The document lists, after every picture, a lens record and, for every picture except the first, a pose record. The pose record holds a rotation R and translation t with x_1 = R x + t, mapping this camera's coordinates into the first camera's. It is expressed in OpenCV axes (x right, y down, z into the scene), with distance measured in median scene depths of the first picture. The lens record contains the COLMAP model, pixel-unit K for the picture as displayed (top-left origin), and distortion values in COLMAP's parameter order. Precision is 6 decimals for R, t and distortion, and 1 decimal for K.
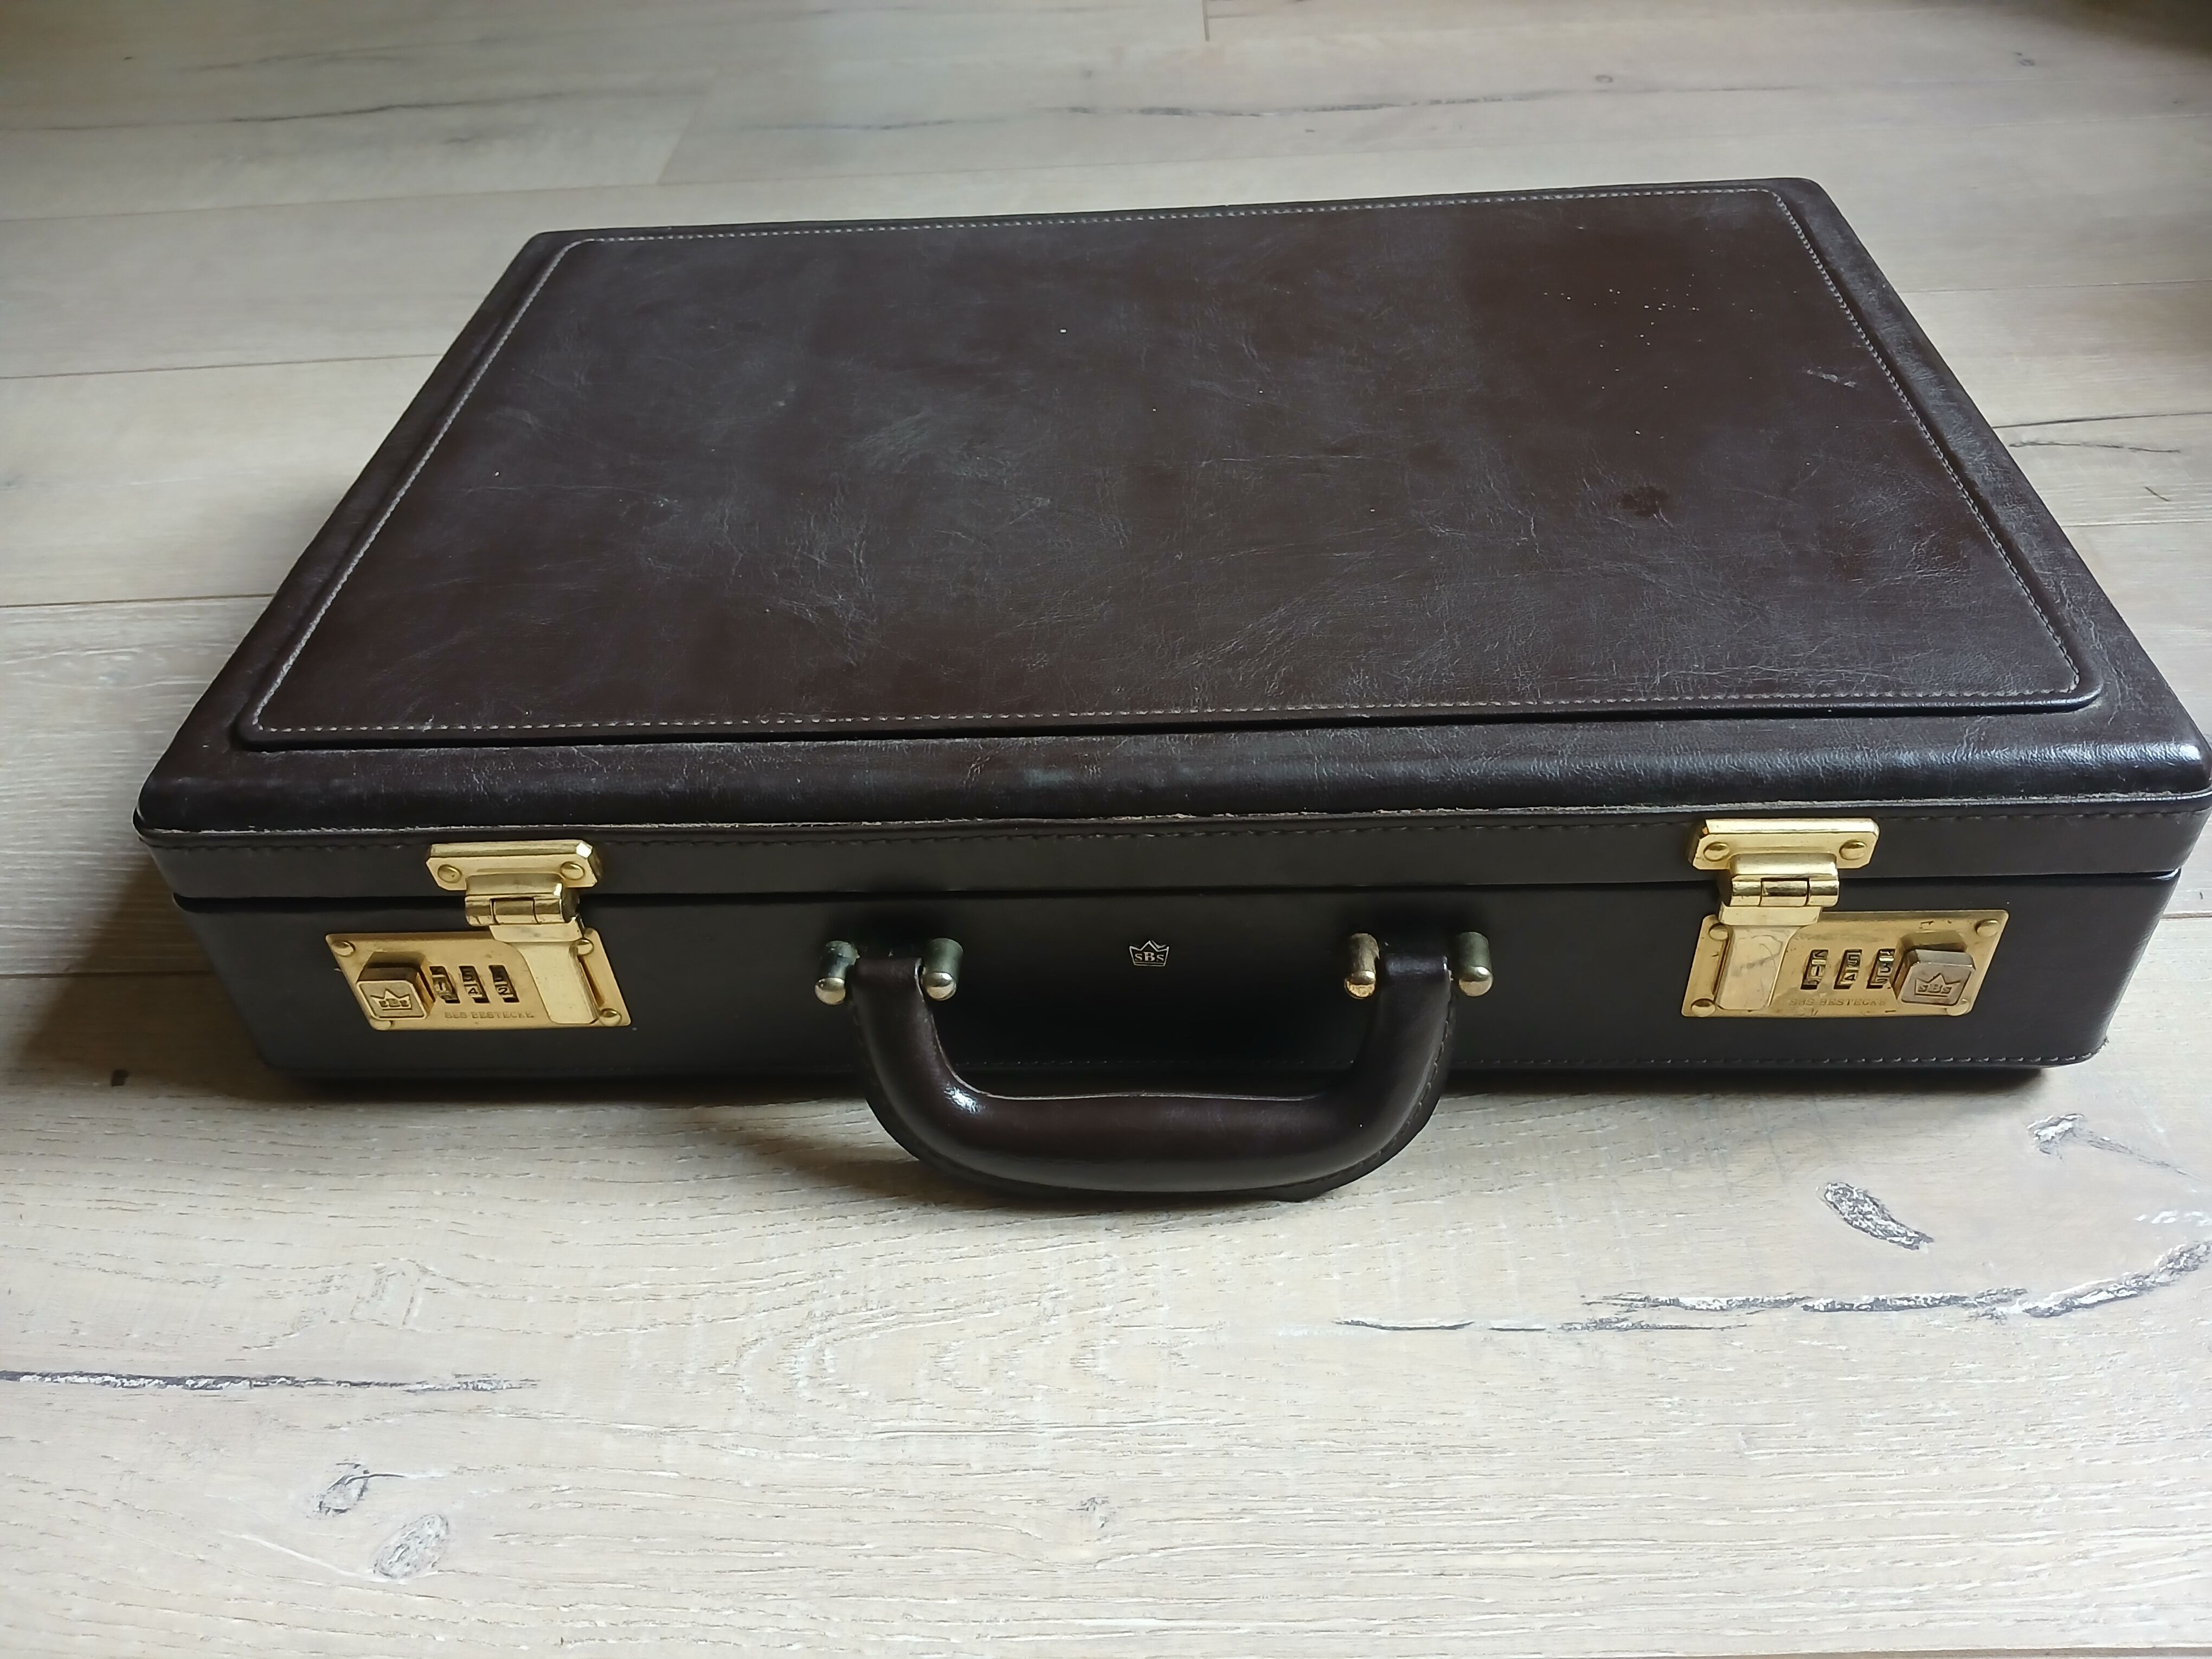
lens RADIAL K [[1700.6, 0, 1106.0], [0, 1700.6, 829.5], [0, 0, 1]] dist [0.086069, -0.163721]
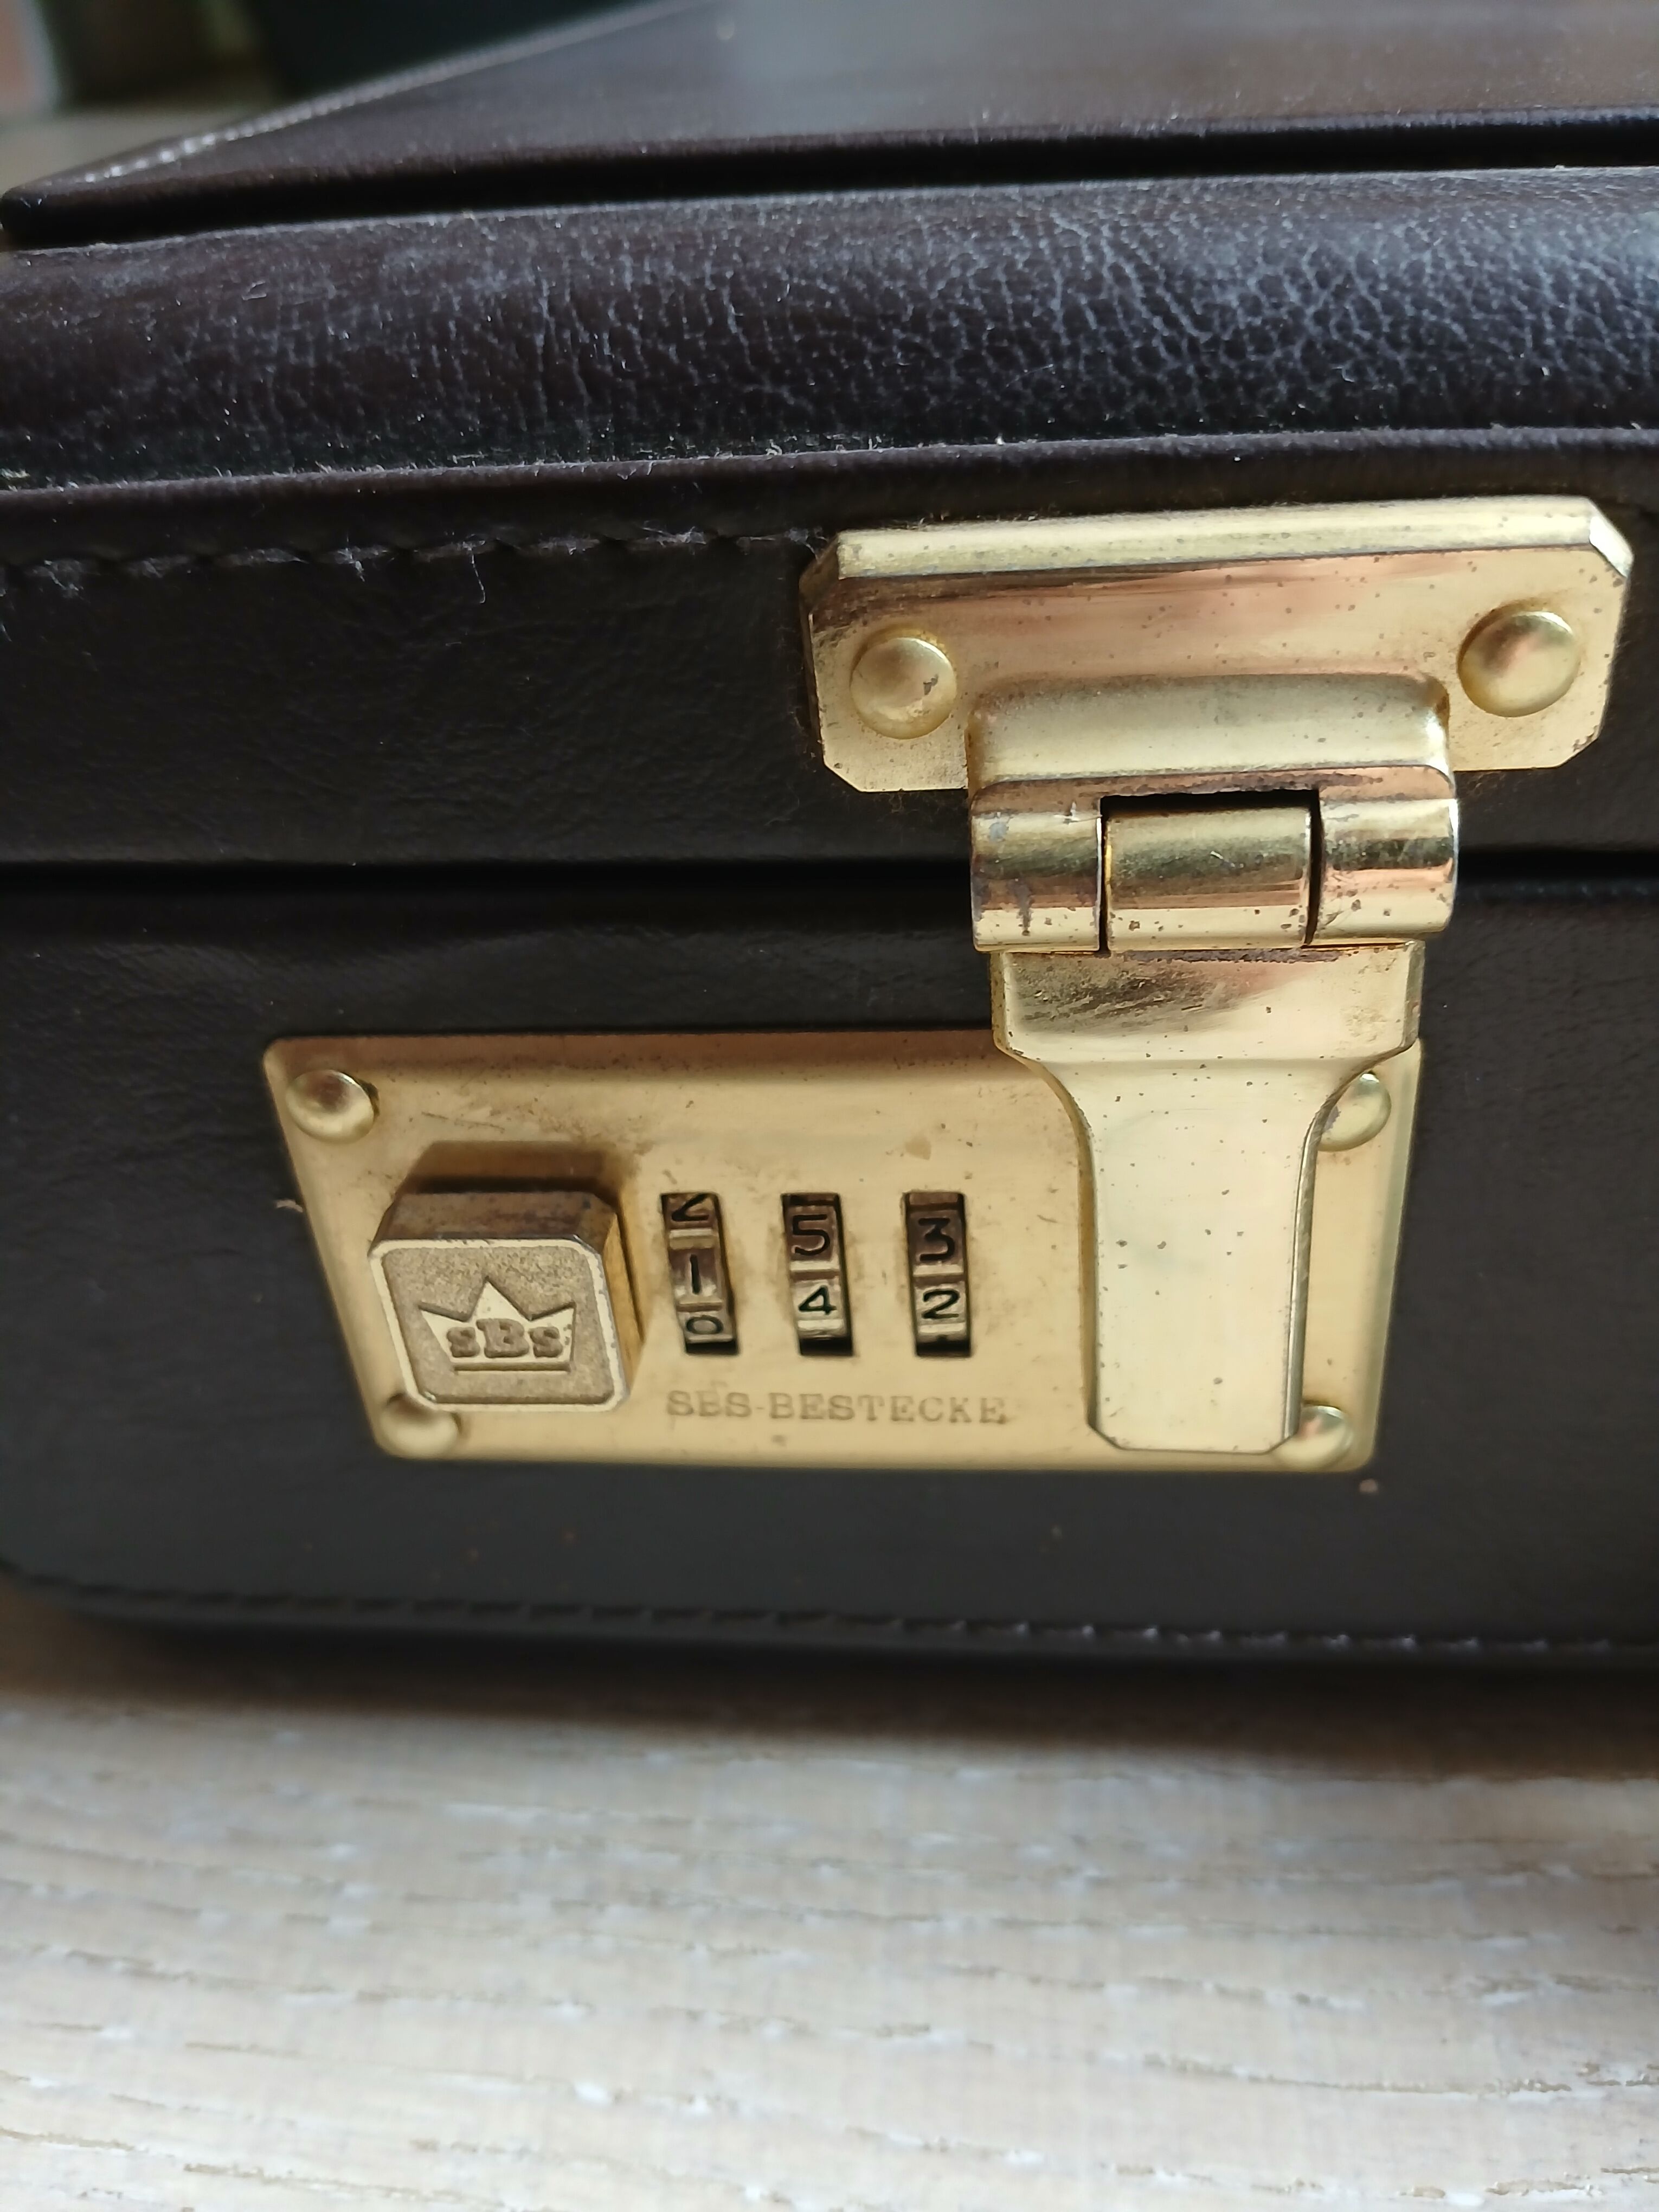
lens RADIAL K [[1858.9, 0, 829.5], [0, 1858.9, 1106.0], [0, 0, 1]] dist [-0.052753, -0.000987]
pose [[0.998708, 0.023397, -0.045114, -0.344046], [-0.028774, 0.992053, -0.122490, 0.095475], [0.041889, 0.123630, 0.991444, 0.707152]]
